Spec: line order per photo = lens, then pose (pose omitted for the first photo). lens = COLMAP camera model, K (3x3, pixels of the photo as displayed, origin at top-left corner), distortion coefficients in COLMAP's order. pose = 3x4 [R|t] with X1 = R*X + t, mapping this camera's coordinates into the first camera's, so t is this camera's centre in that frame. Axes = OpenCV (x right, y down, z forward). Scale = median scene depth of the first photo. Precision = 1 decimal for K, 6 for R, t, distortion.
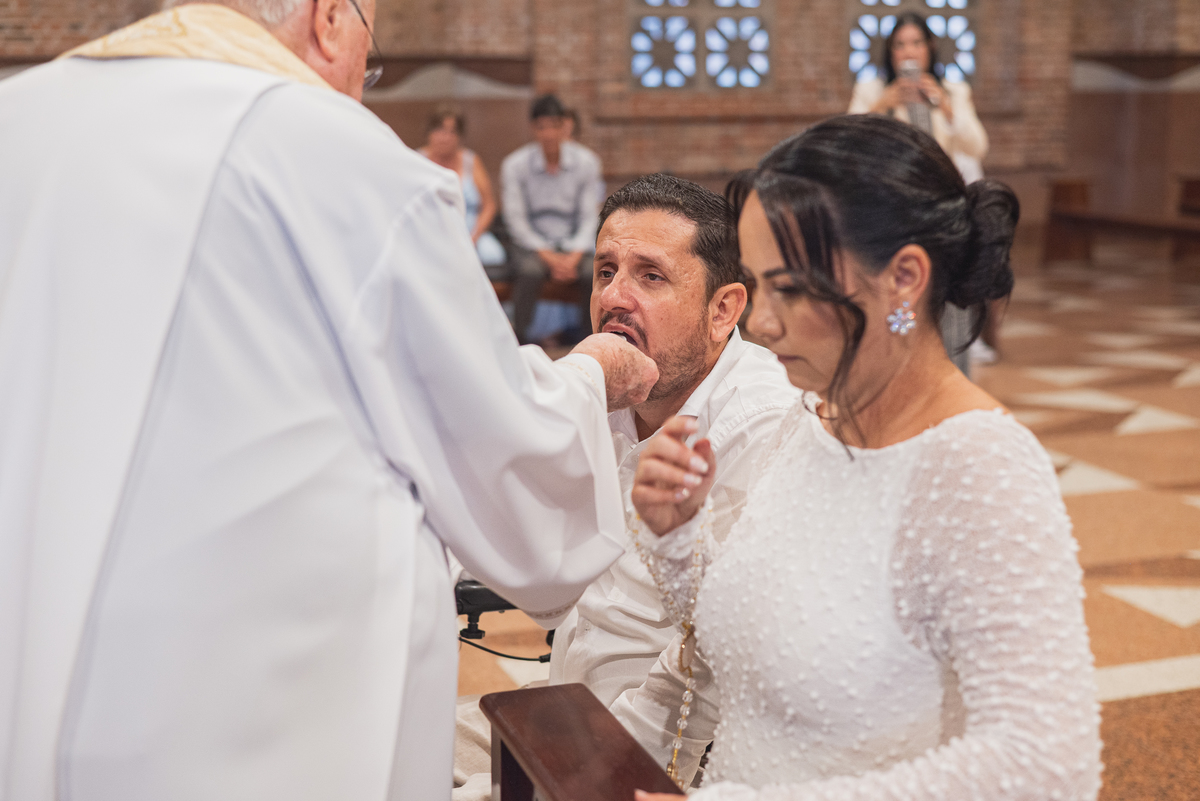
lens RADIAL K [[1781.0, 0, 600.0], [0, 1781.0, 400.5], [0, 0, 1]] dist [0.008601, 0.043595]
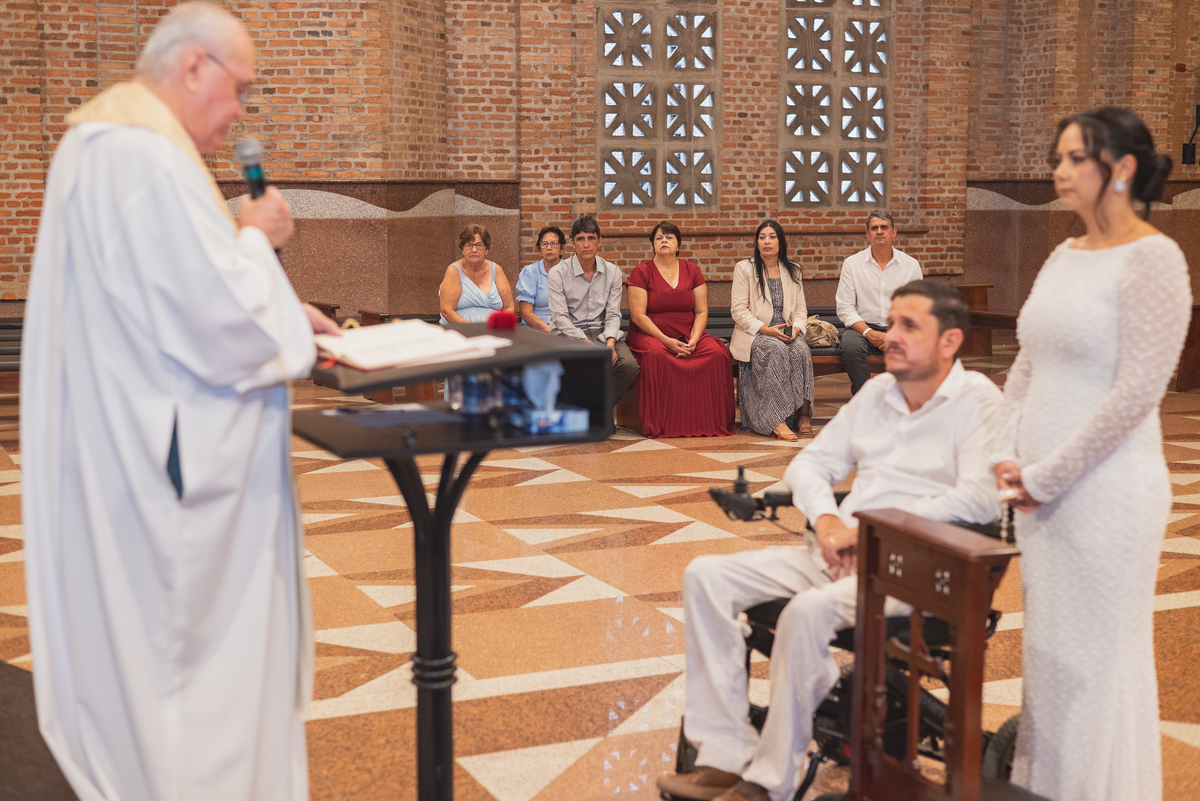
lens RADIAL K [[1727.2, 0, 563.7], [0, 1727.2, 401.2], [0, 0, 1]] dist [0.005601, 0.011525]
pose [[0.998631, -0.003877, 0.052163, -0.088264], [0.006881, 0.998320, -0.057533, 0.023498], [-0.051852, 0.057813, 0.996980, -0.173493]]
